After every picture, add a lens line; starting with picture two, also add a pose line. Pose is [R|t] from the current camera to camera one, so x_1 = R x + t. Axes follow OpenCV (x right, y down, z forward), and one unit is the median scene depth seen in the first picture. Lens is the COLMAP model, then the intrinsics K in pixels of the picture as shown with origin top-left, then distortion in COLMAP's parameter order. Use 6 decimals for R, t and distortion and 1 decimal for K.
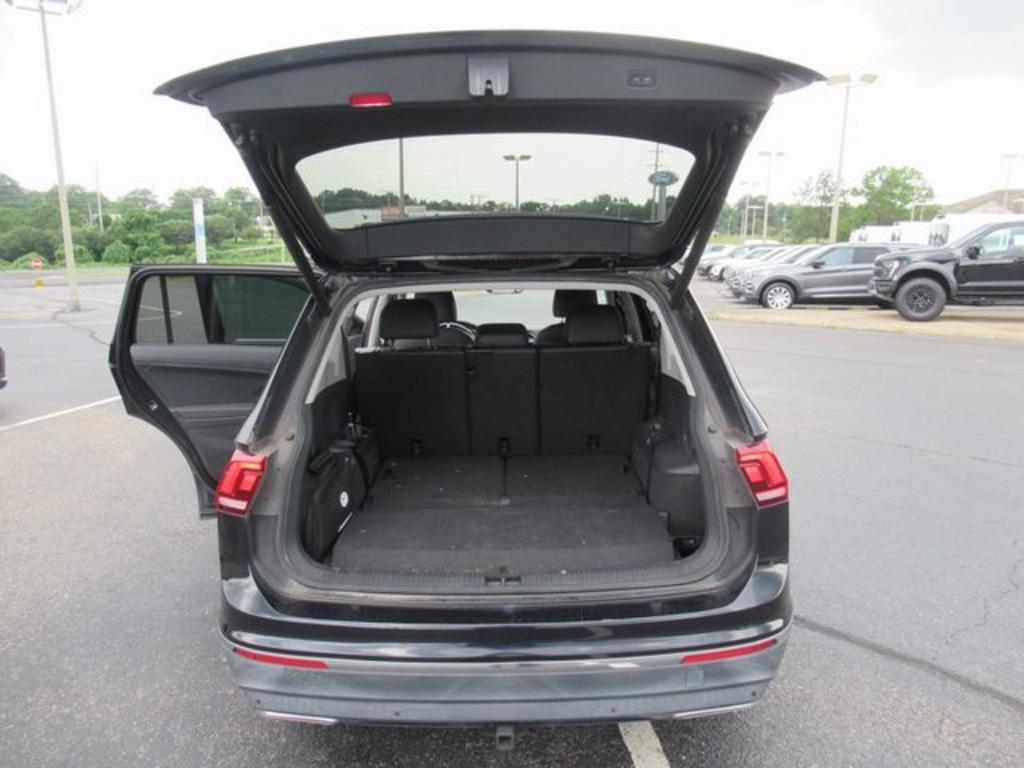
lens RADIAL K [[773.3, 0, 512.5], [0, 773.3, 379.1], [0, 0, 1]] dist [-0.006816, 0.007967]
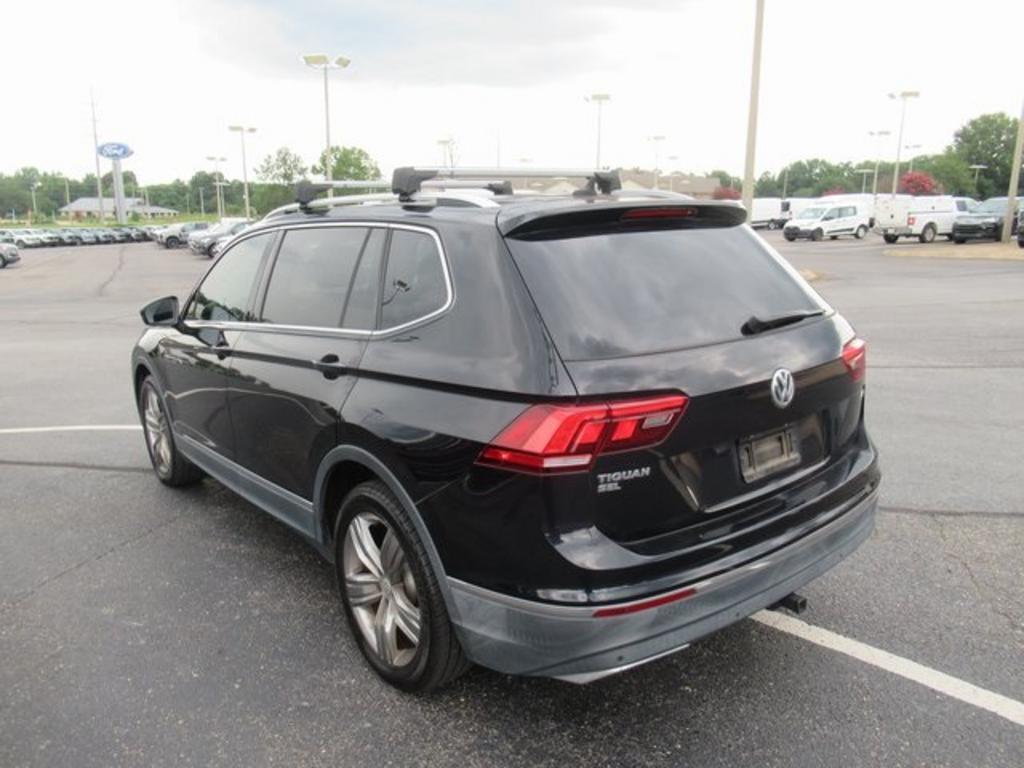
lens RADIAL K [[773.3, 0, 503.2], [0, 773.3, 379.1], [0, 0, 1]] dist [-0.006816, 0.007967]
pose [[0.782519, -0.142071, 0.606201, -0.123328], [0.125928, 0.989611, 0.069373, -0.001271], [-0.609759, 0.022052, 0.792280, 0.040551]]
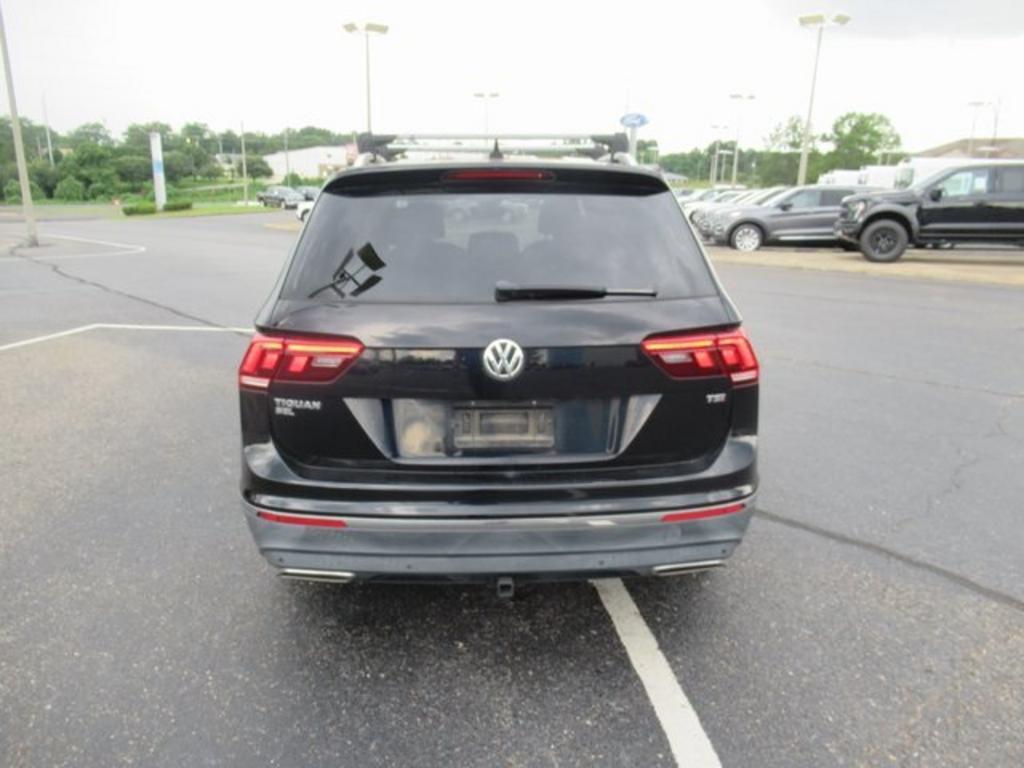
lens RADIAL K [[773.3, 0, 512.6], [0, 773.3, 382.0], [0, 0, 1]] dist [-0.006816, 0.007967]
pose [[0.999059, 0.004433, 0.043139, -0.005934], [-0.007580, 0.997298, 0.073065, 0.010155], [-0.042698, -0.073323, 0.996394, -0.012269]]
